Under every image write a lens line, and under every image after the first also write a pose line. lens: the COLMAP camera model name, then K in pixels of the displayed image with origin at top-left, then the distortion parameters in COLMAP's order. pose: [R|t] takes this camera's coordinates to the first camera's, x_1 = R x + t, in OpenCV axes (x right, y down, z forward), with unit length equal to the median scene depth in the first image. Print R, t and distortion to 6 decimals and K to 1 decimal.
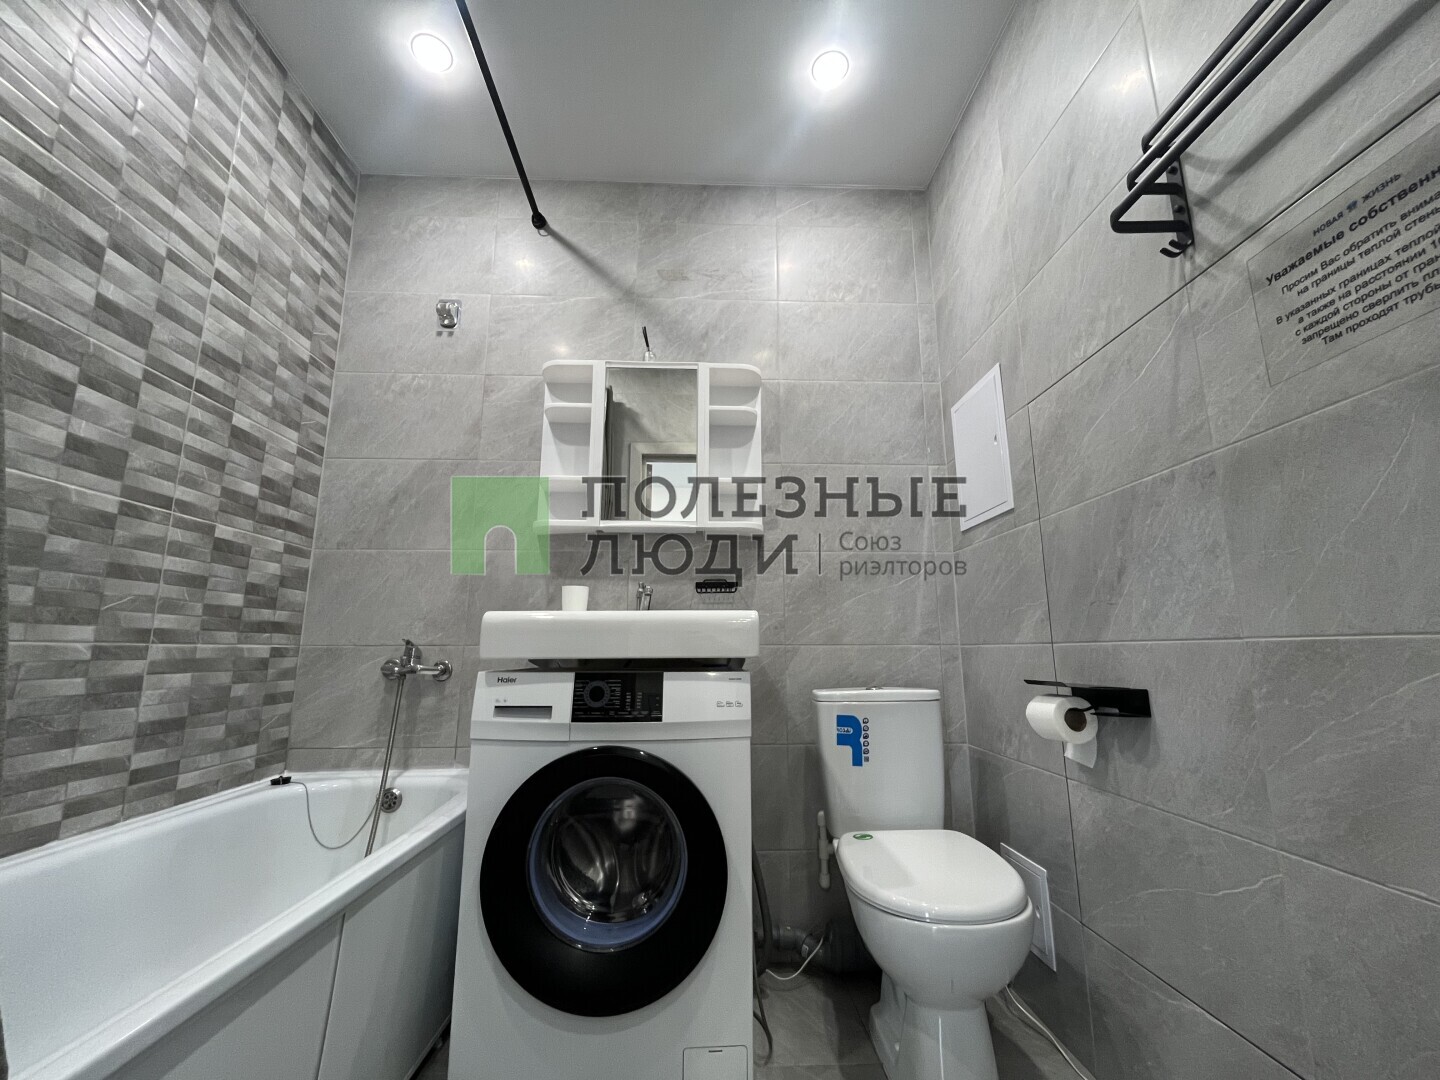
lens RADIAL K [[587.8, 0, 720.0], [0, 587.8, 537.4], [0, 0, 1]] dist [-0.001844, -0.001460]
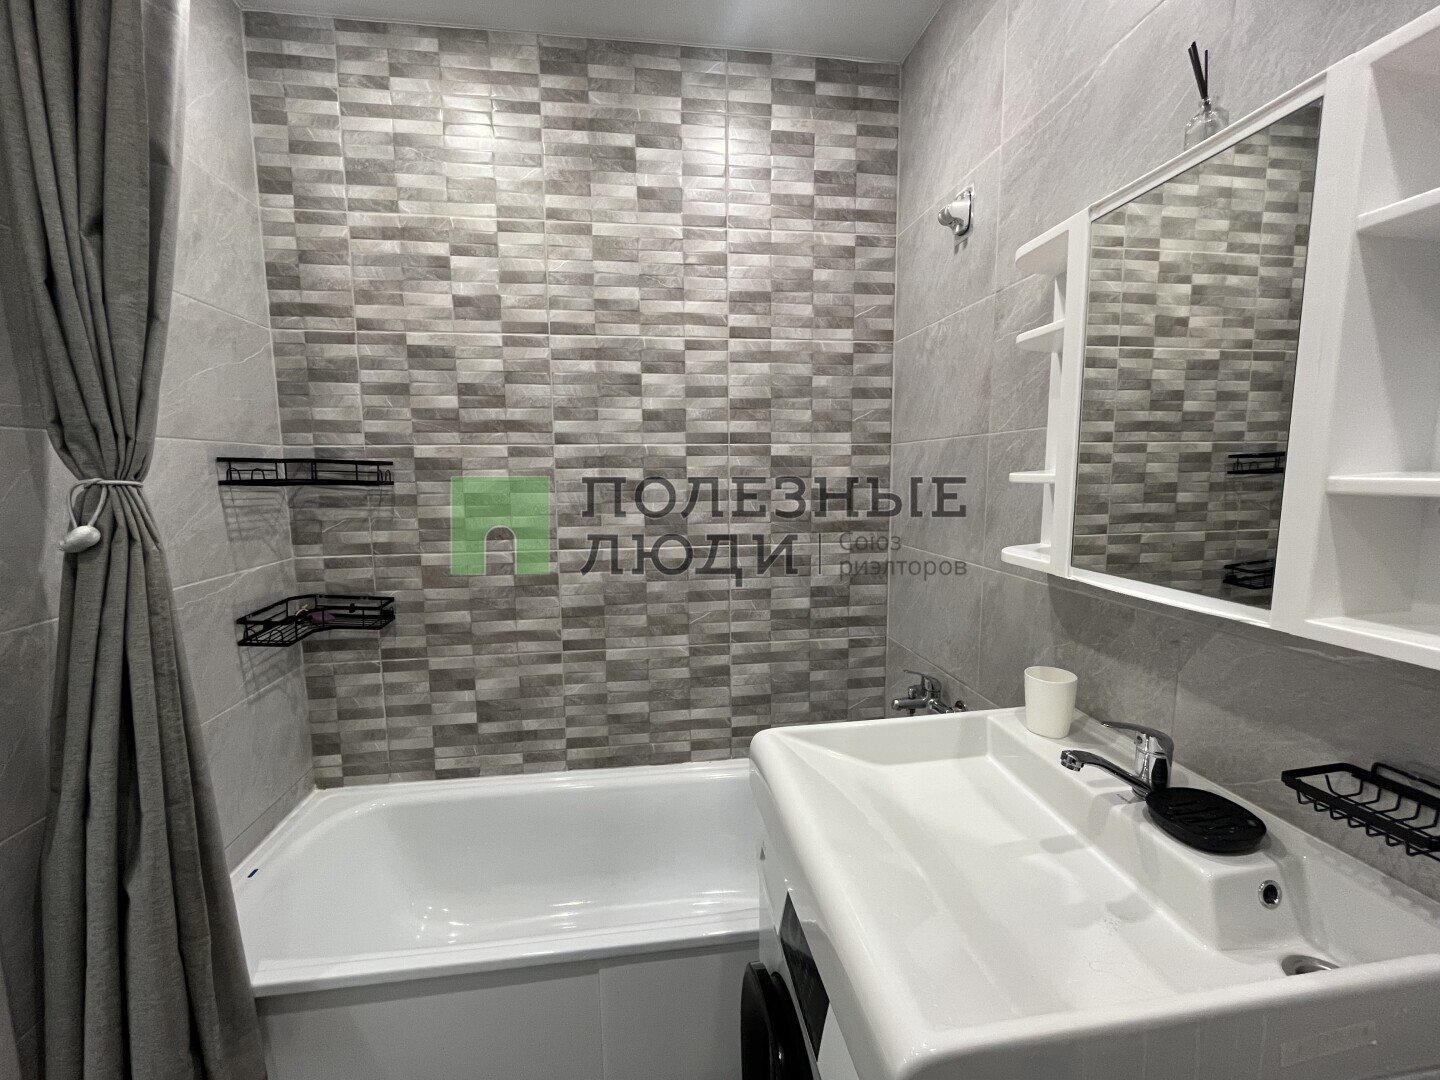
lens RADIAL K [[587.8, 0, 718.1], [0, 587.8, 540.8], [0, 0, 1]] dist [-0.001844, -0.001460]
pose [[0.100964, 0.114852, -0.988238, 0.322443], [0.197639, 0.971202, 0.133064, -0.215708], [0.975061, -0.208750, 0.075357, 0.818497]]
